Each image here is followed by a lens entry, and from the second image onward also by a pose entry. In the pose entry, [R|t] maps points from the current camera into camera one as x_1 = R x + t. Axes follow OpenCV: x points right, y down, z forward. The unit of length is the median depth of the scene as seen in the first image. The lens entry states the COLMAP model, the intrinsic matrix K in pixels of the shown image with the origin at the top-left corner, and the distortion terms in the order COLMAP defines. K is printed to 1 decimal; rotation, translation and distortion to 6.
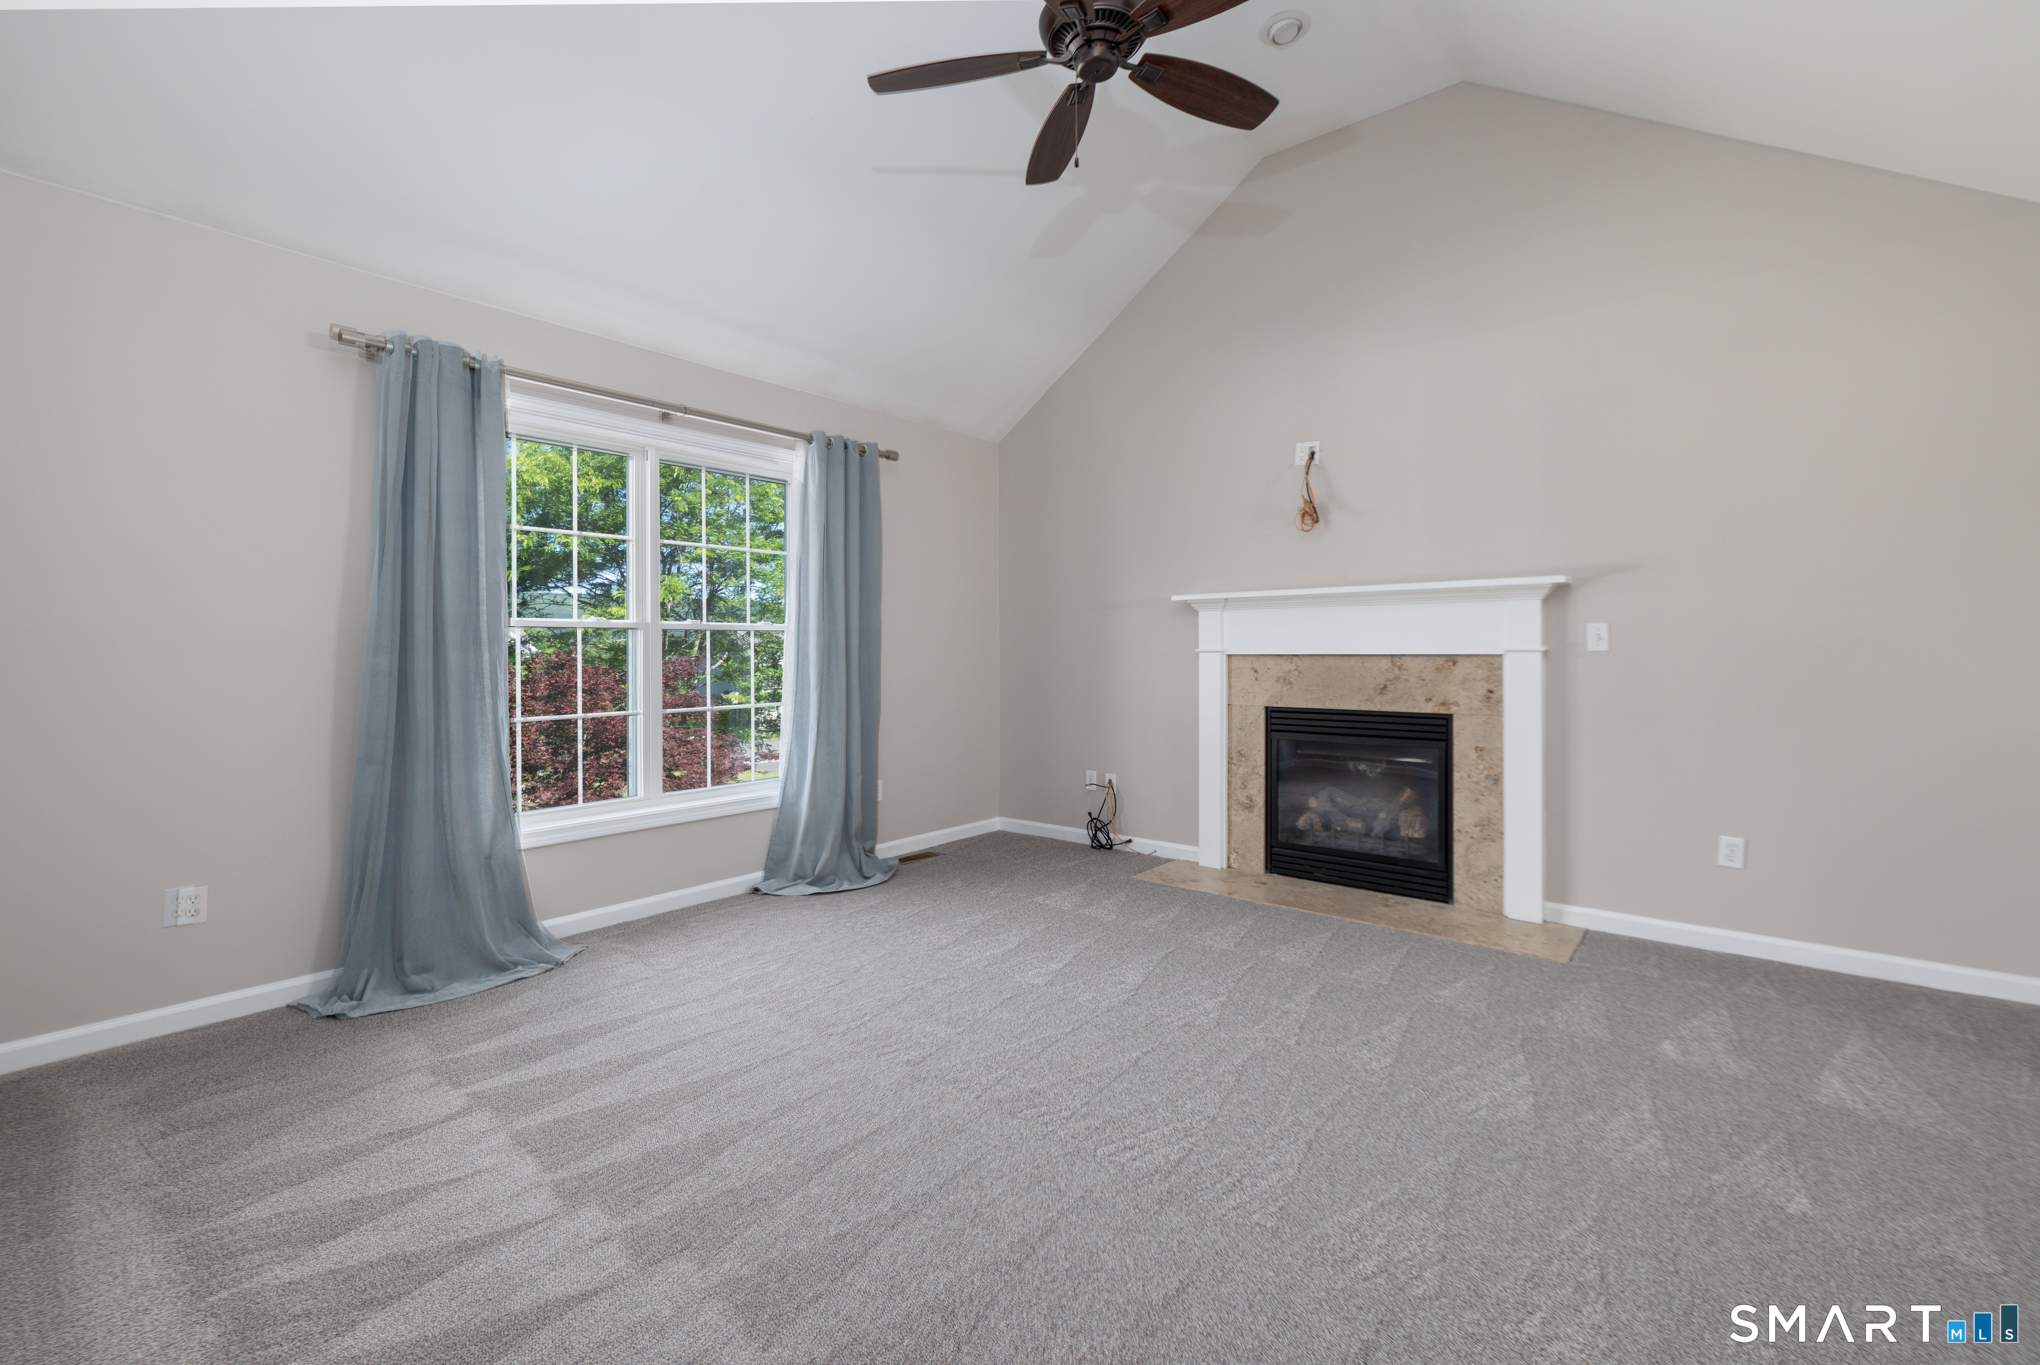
lens RADIAL K [[857.0, 0, 1006.0], [0, 857.0, 654.0], [0, 0, 1]] dist [-0.001431, -0.000078]
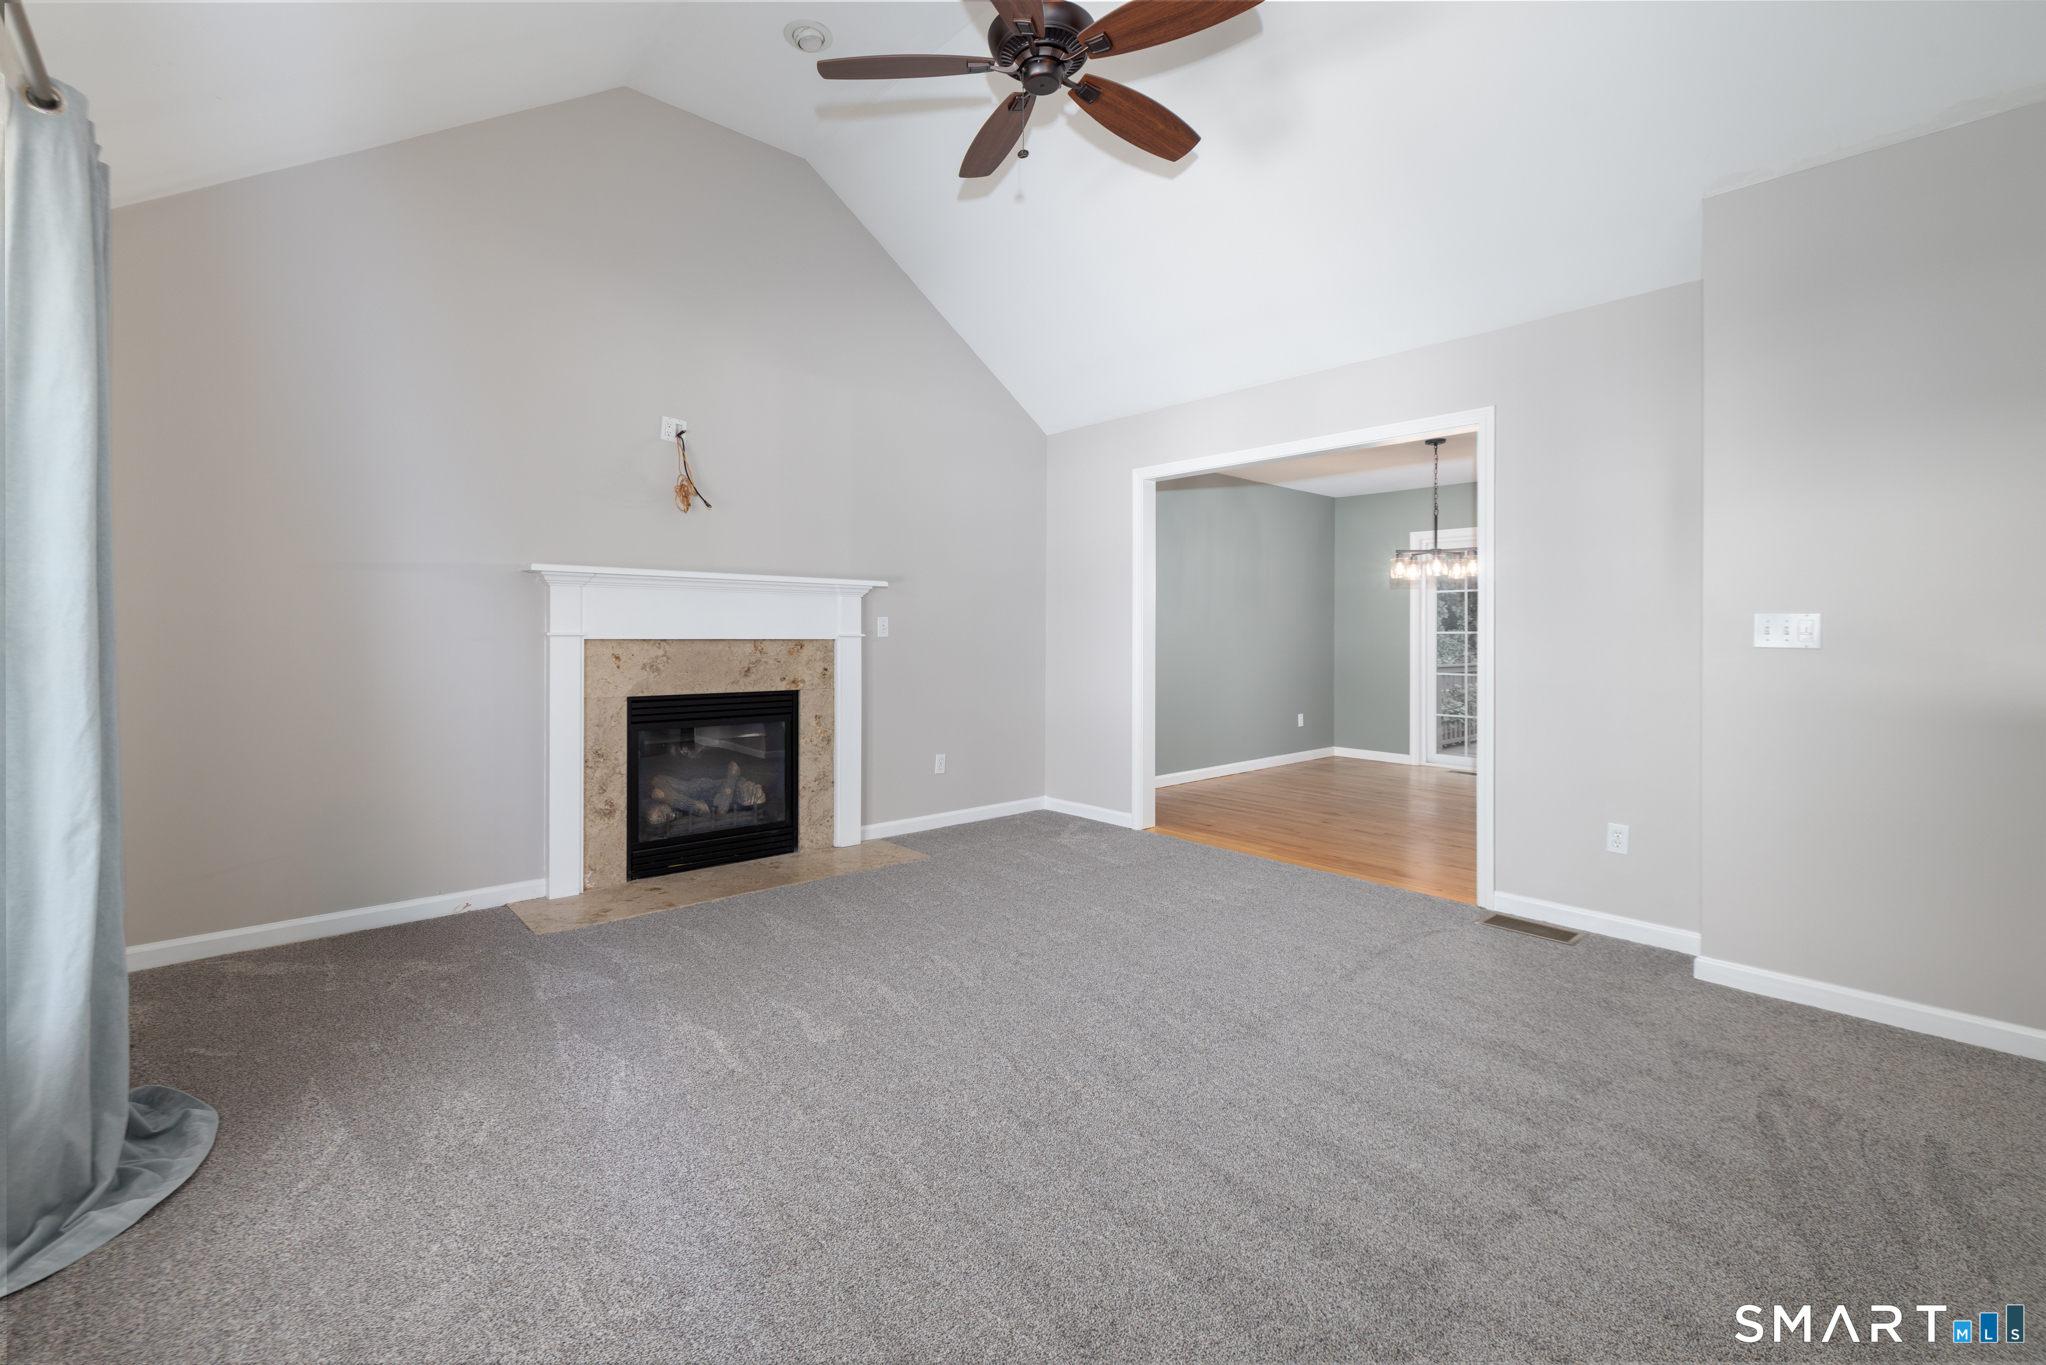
lens RADIAL K [[862.4, 0, 973.9], [0, 862.4, 645.7], [0, 0, 1]] dist [-0.000713, 0.000020]
pose [[0.169589, -0.007145, 0.985489, -0.586503], [-0.003618, 0.999962, 0.007872, -0.001018], [-0.985508, -0.004901, 0.169556, 0.543935]]
